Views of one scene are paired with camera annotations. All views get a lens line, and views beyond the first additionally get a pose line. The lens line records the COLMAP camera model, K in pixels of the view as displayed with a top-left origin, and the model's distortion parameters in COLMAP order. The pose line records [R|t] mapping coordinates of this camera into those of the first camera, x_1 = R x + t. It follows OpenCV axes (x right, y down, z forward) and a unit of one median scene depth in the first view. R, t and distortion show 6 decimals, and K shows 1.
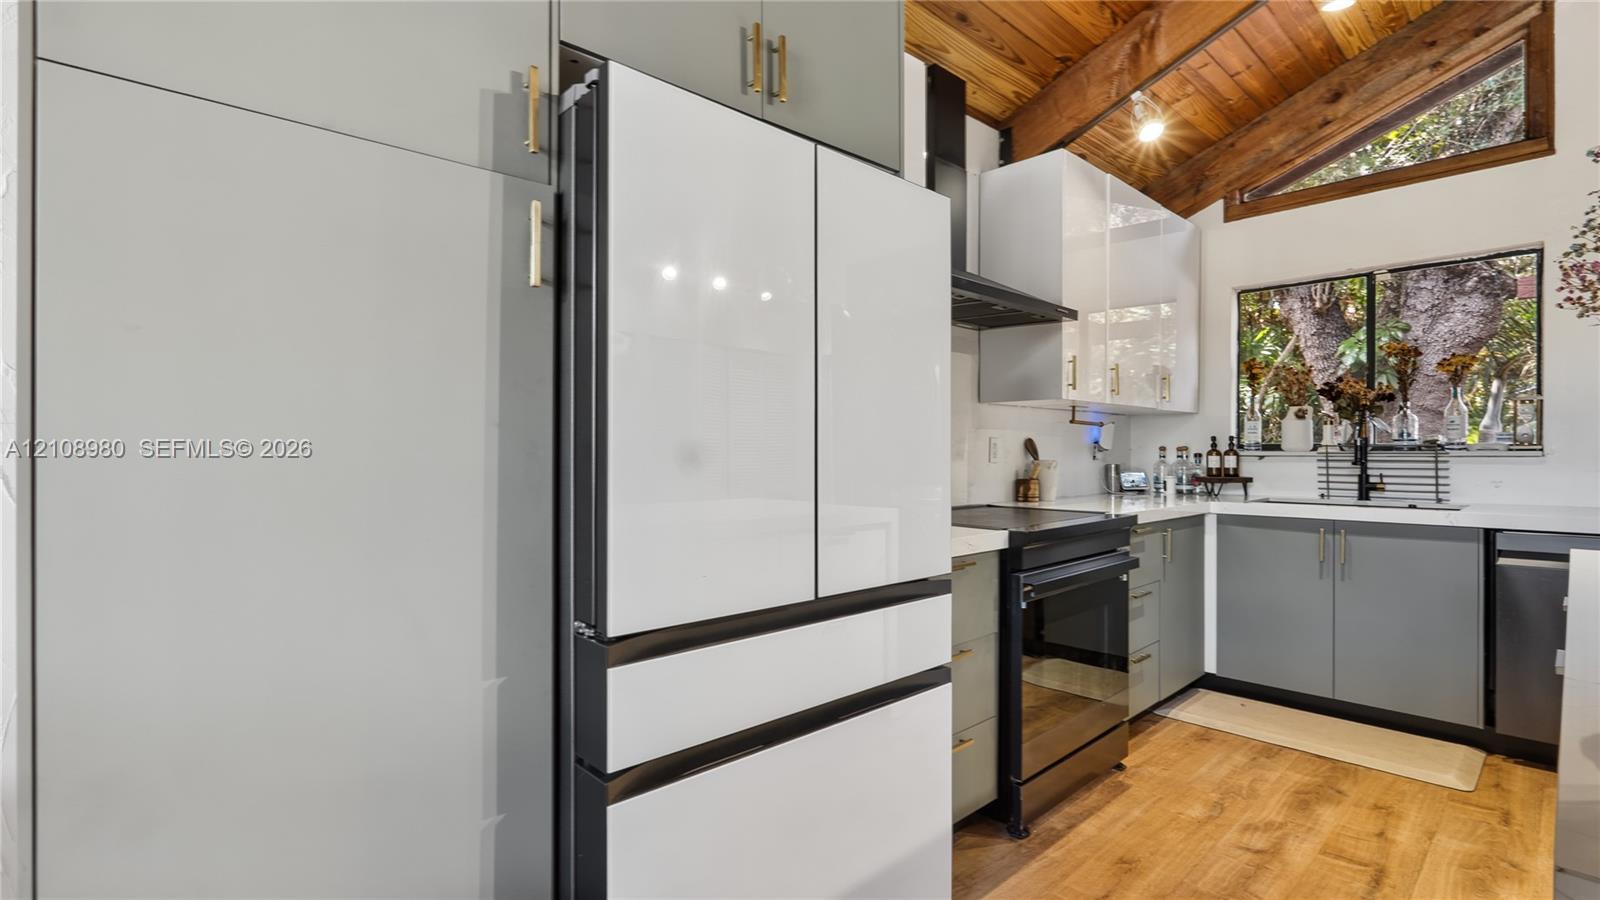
lens RADIAL K [[731.6, 0, 808.3], [0, 731.6, 455.1], [0, 0, 1]] dist [-0.005908, -0.000447]
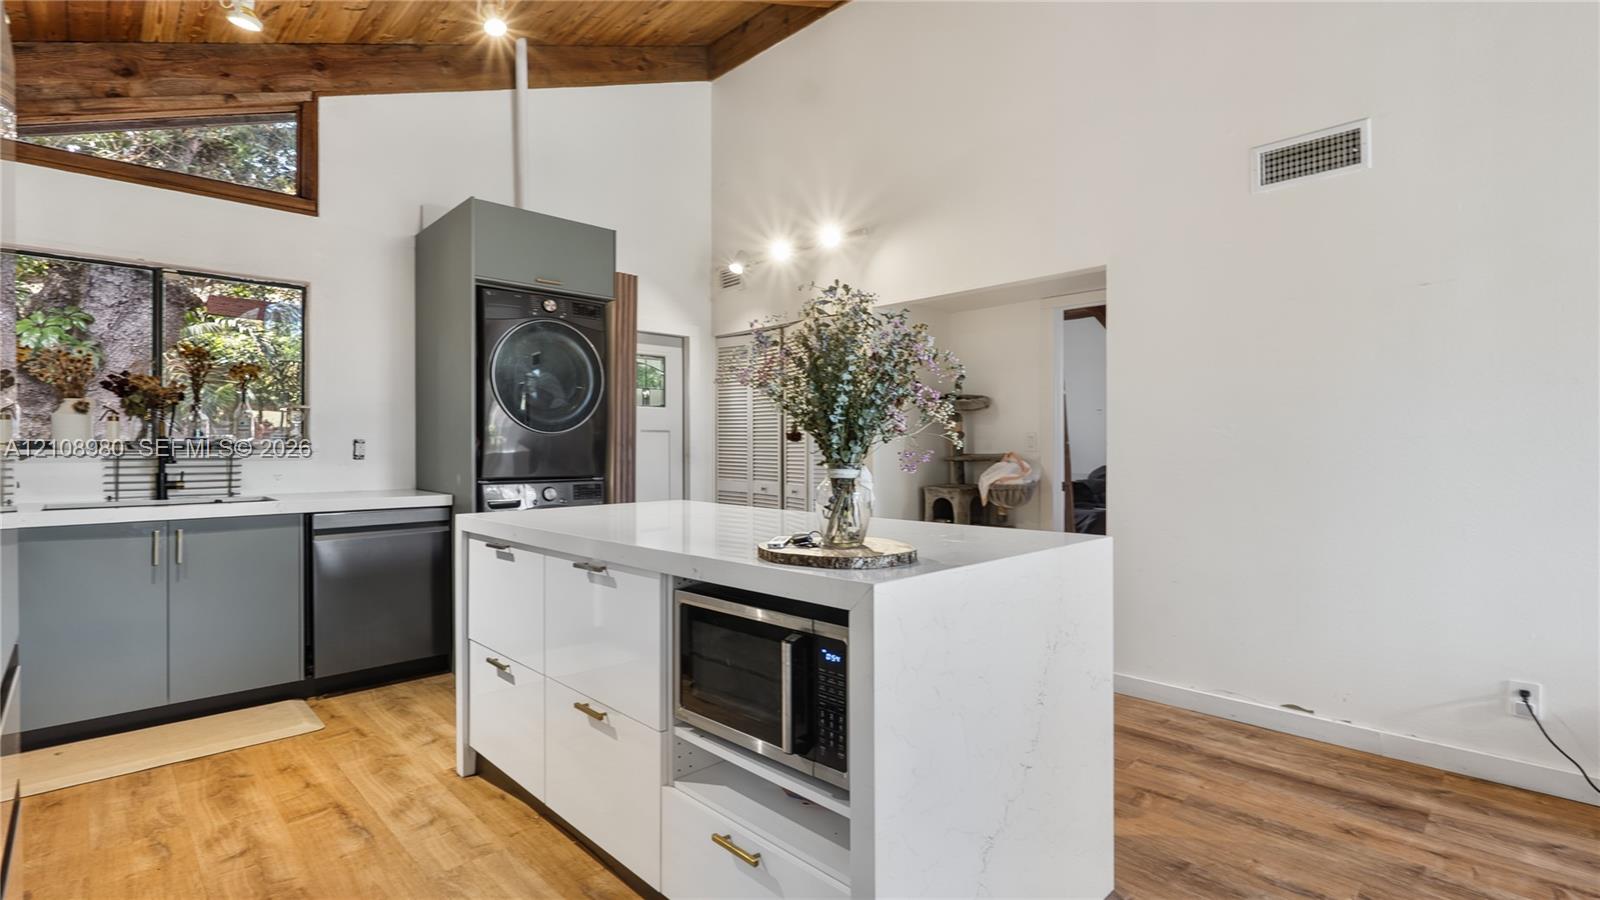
lens RADIAL K [[733.3, 0, 800.0], [0, 733.3, 450.0], [0, 0, 1]] dist [-0.006582, -0.000633]
pose [[-0.016805, -0.000395, 0.999859, -0.246488], [0.005742, 0.999983, 0.000491, -0.000303], [-0.999842, 0.005750, -0.016803, 0.162708]]
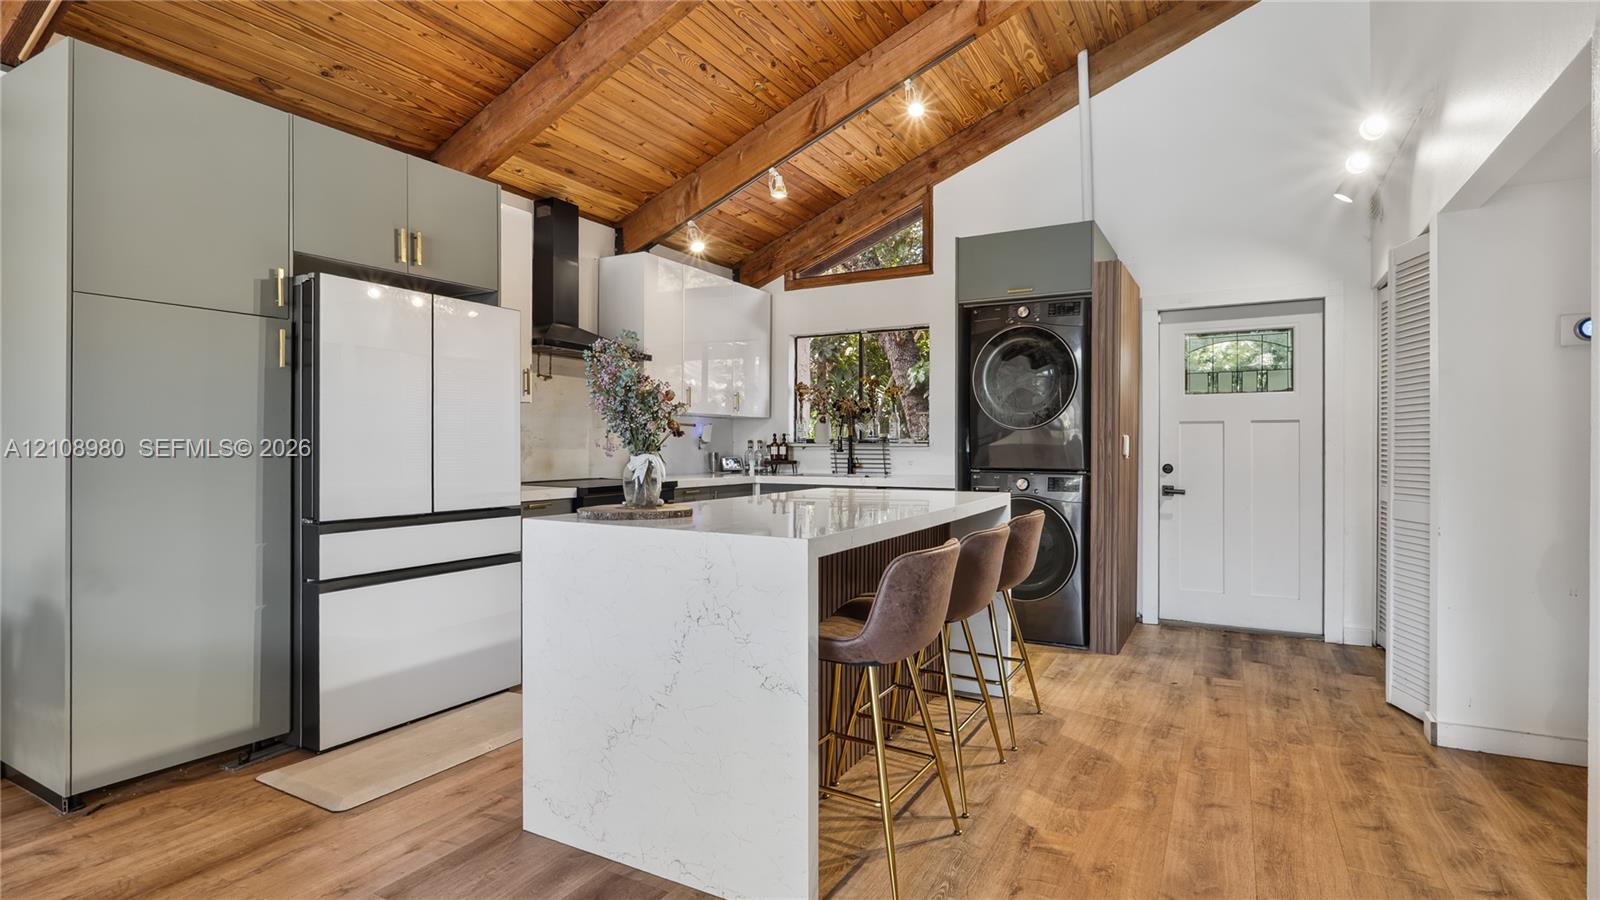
lens RADIAL K [[768.1, 0, 804.2], [0, 768.1, 449.0], [0, 0, 1]] dist [0.001612, 0.000044]
pose [[0.953197, -0.000260, 0.302351, 0.156392], [0.000048, 1.000000, 0.000708, 0.005740], [-0.302351, -0.000660, 0.953196, -0.617329]]
